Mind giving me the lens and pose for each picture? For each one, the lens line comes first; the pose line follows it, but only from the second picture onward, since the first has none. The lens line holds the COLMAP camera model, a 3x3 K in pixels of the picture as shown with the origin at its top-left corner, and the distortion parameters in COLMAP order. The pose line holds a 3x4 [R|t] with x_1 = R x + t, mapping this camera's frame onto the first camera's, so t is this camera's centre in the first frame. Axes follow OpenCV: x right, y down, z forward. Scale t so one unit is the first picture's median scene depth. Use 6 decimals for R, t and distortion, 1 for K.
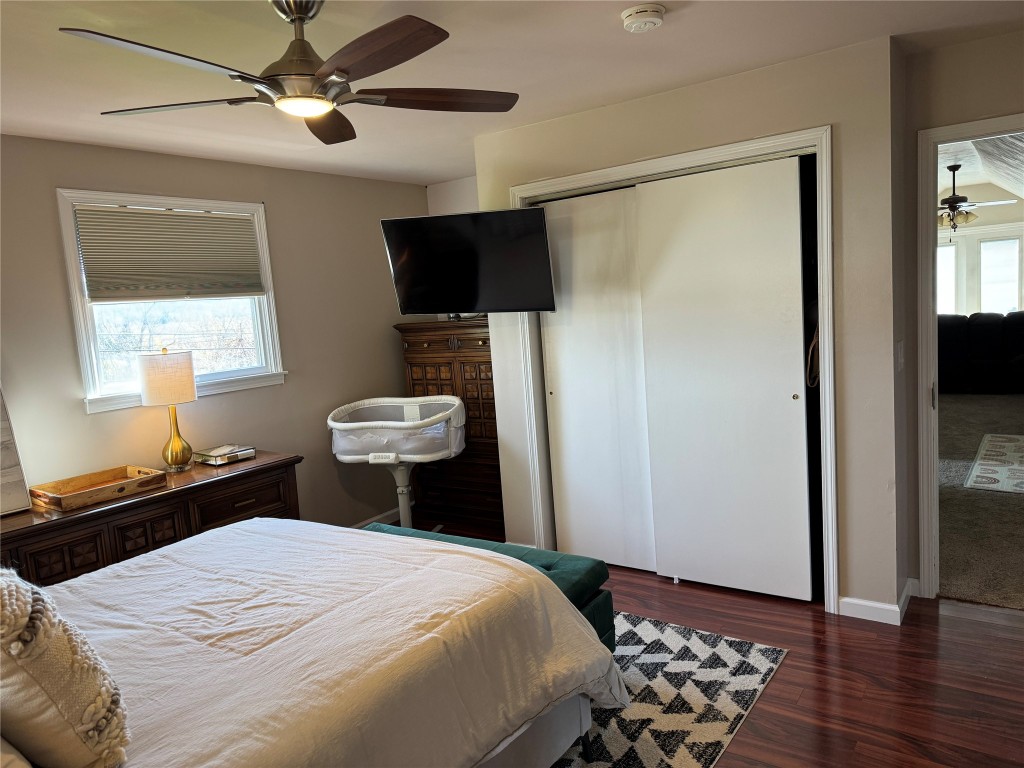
lens RADIAL K [[723.6, 0, 507.3], [0, 723.6, 382.2], [0, 0, 1]] dist [0.035085, -0.035593]
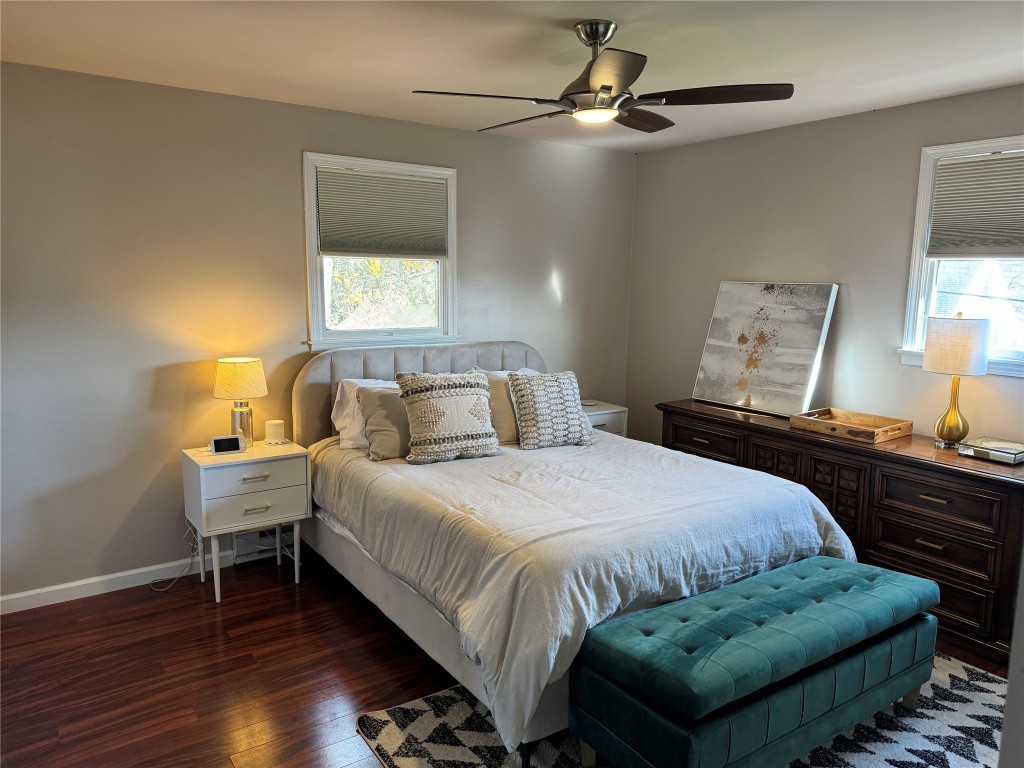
lens RADIAL K [[723.6, 0, 507.8], [0, 723.6, 386.8], [0, 0, 1]] dist [0.035085, -0.035593]
pose [[-0.347959, 0.212457, -0.913119, 0.612010], [-0.092727, 0.961408, 0.259028, -0.149068], [0.932913, 0.174802, -0.314830, 0.820849]]
